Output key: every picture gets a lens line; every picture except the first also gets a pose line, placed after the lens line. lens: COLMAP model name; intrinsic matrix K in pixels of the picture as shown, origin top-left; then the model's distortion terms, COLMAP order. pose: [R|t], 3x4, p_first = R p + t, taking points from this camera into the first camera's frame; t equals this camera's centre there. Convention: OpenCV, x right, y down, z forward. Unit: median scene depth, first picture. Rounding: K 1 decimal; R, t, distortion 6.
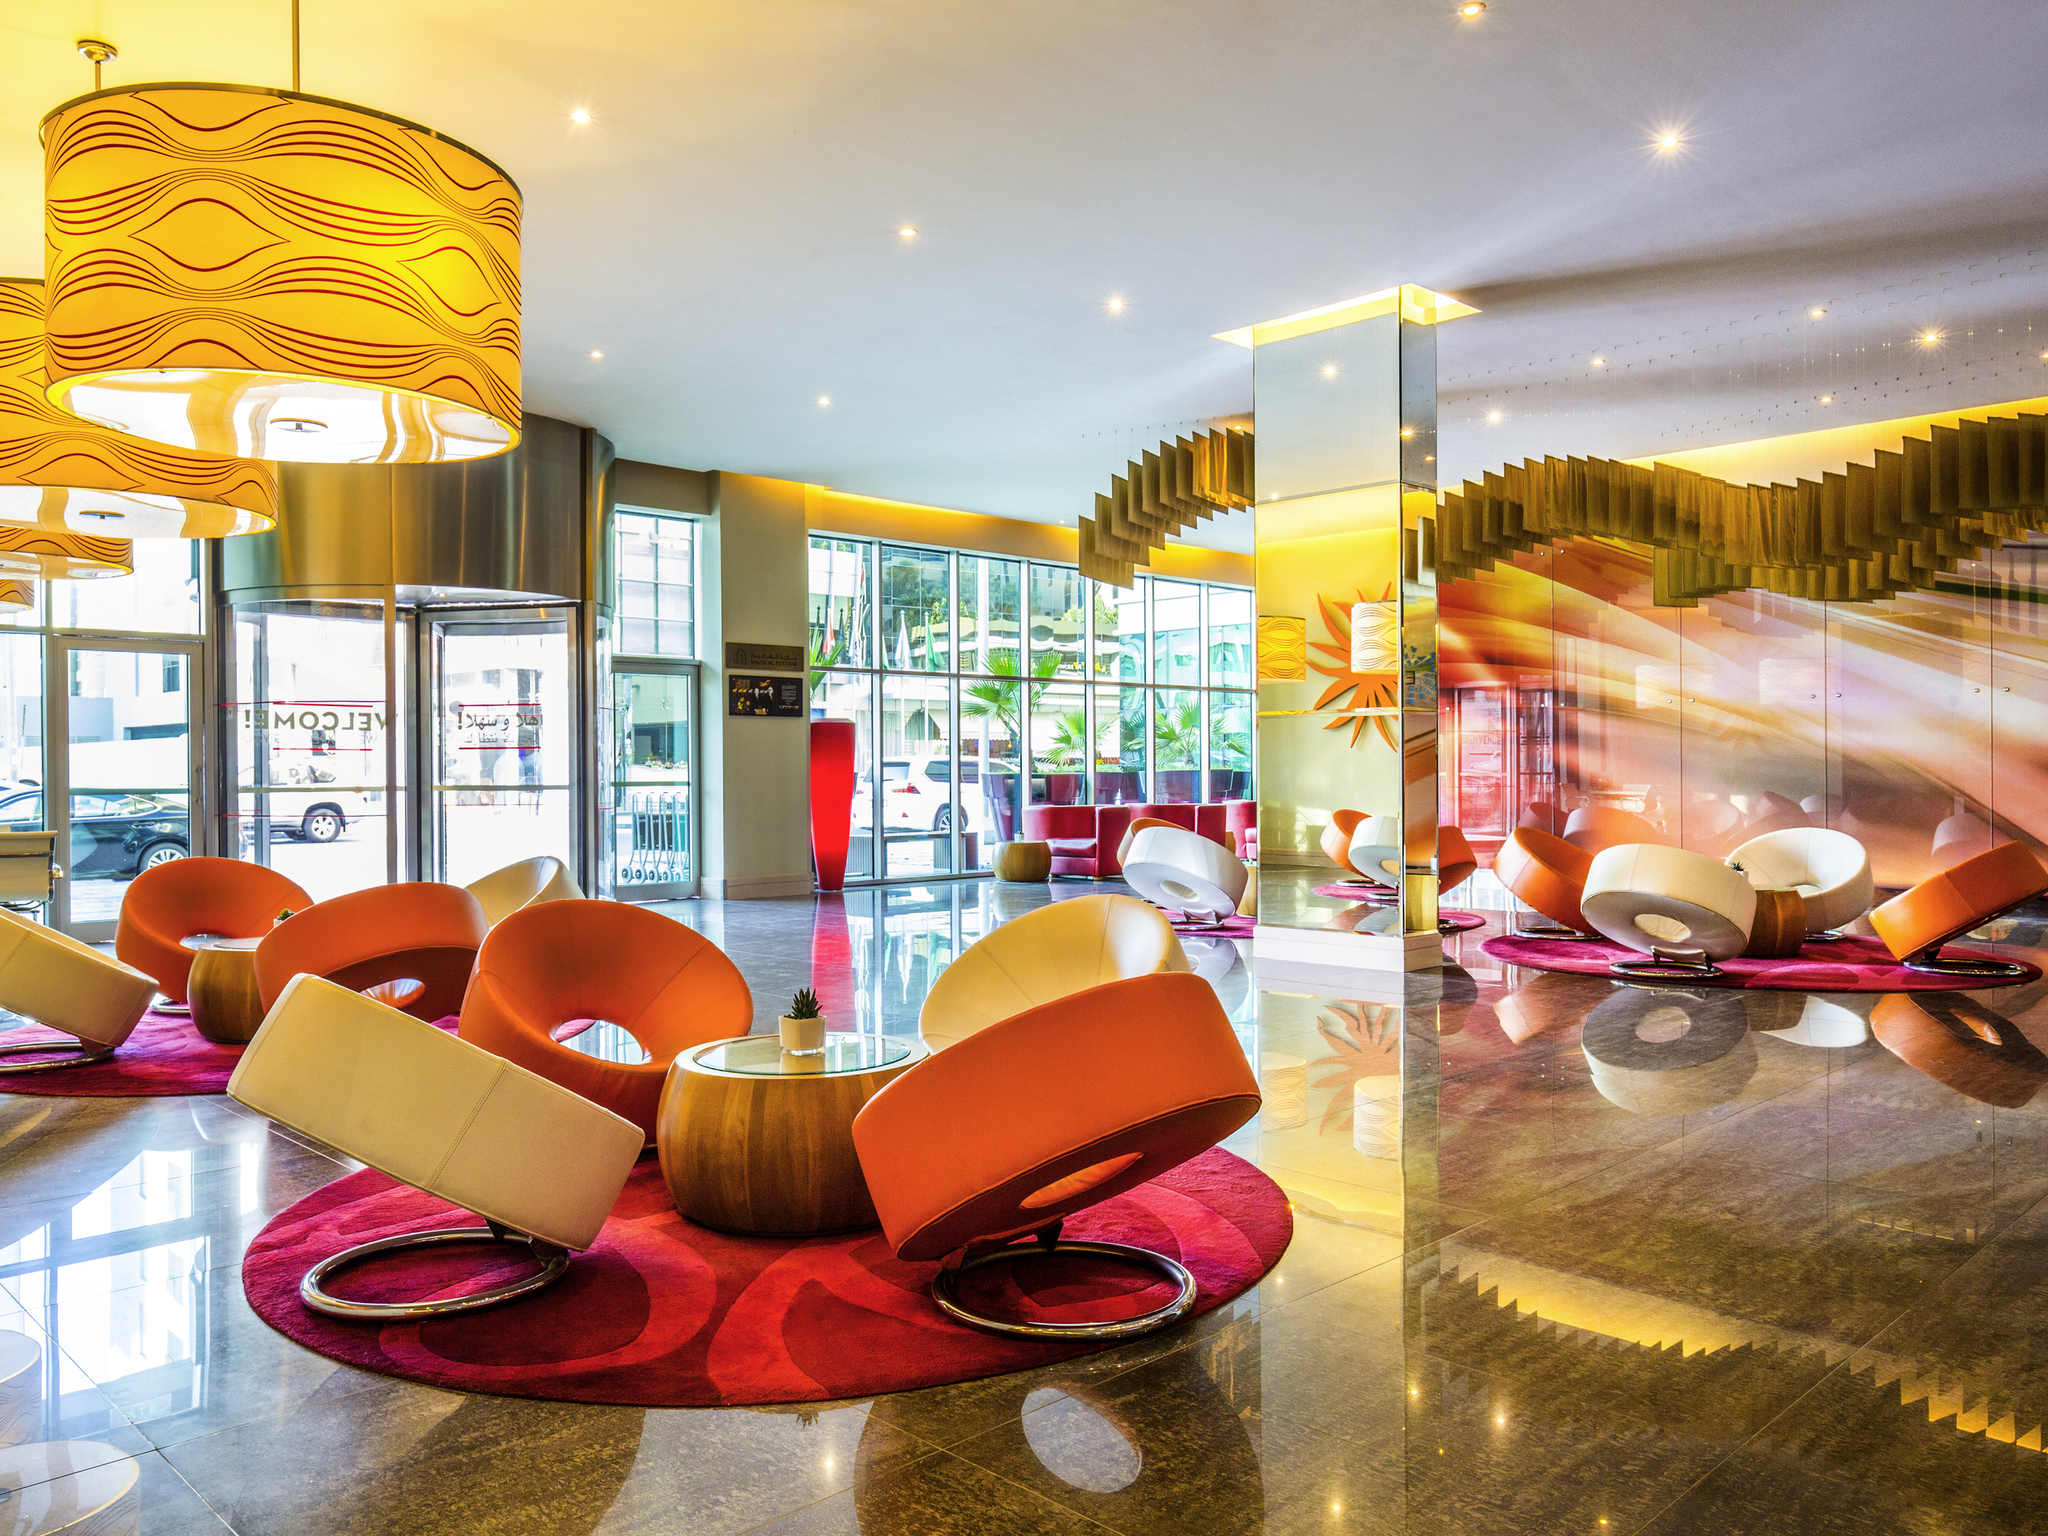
lens RADIAL K [[1535.0, 0, 1024.2], [0, 1535.0, 767.2], [0, 0, 1]] dist [0.032052, -0.007204]
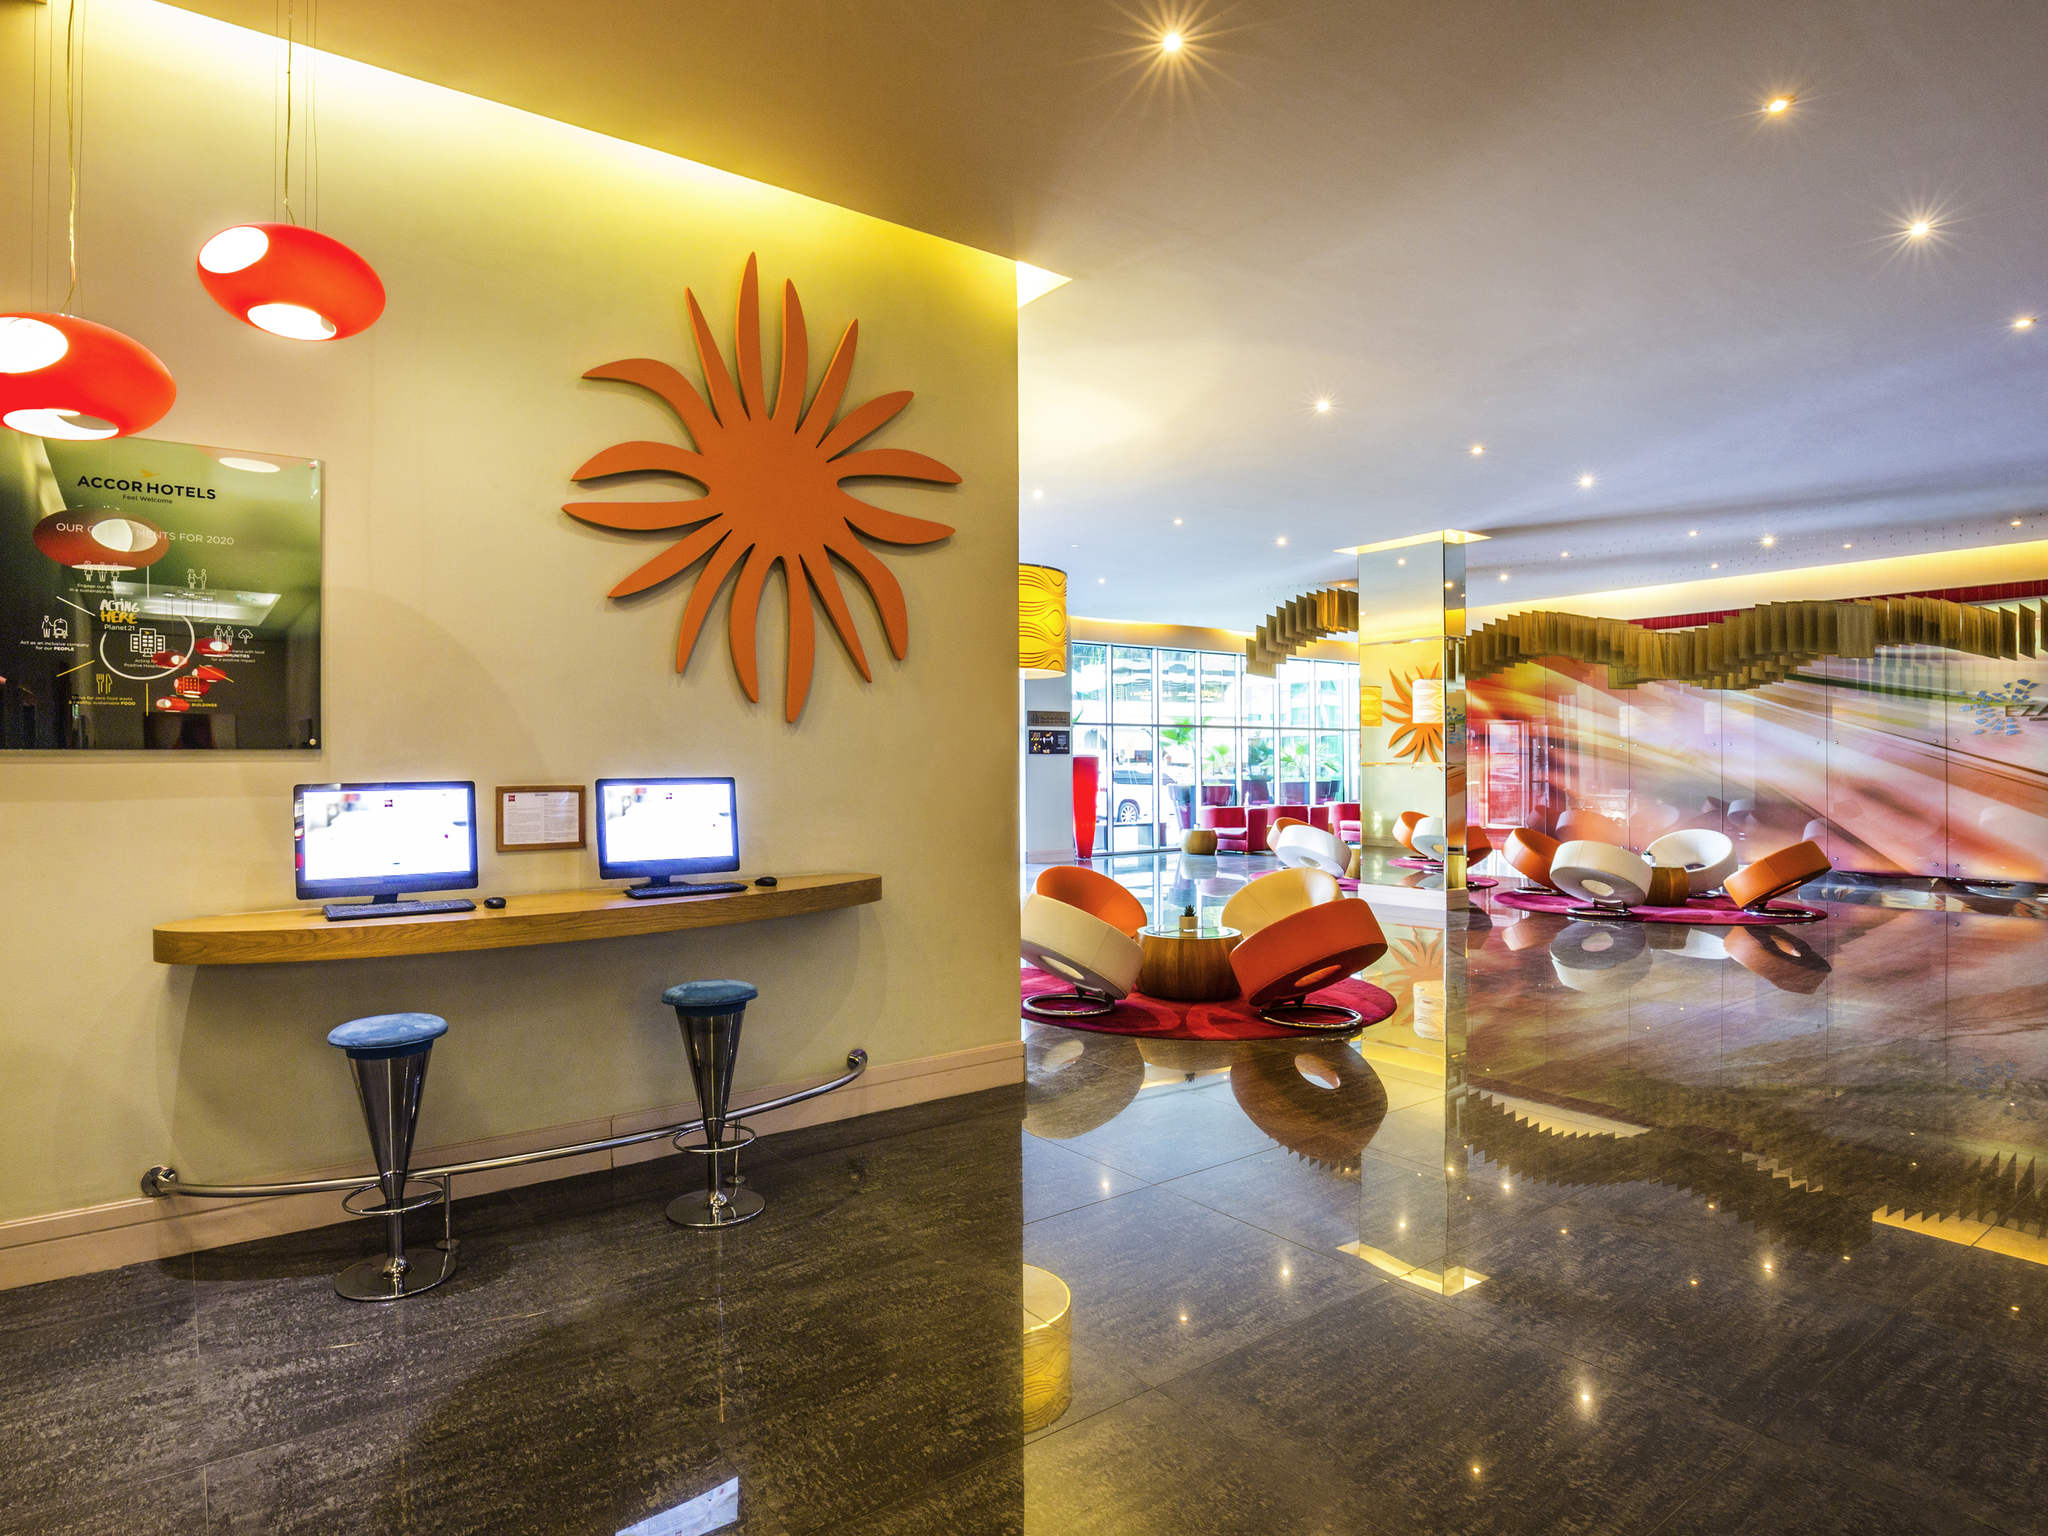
lens RADIAL K [[1103.8, 0, 1026.4], [0, 1103.8, 765.9], [0, 0, 1]] dist [0.004313, 0.001924]
pose [[0.992380, 0.001139, -0.123207, -0.054664], [-0.001406, 0.999997, -0.002080, -0.021700], [0.123204, 0.002238, 0.992379, -0.230781]]
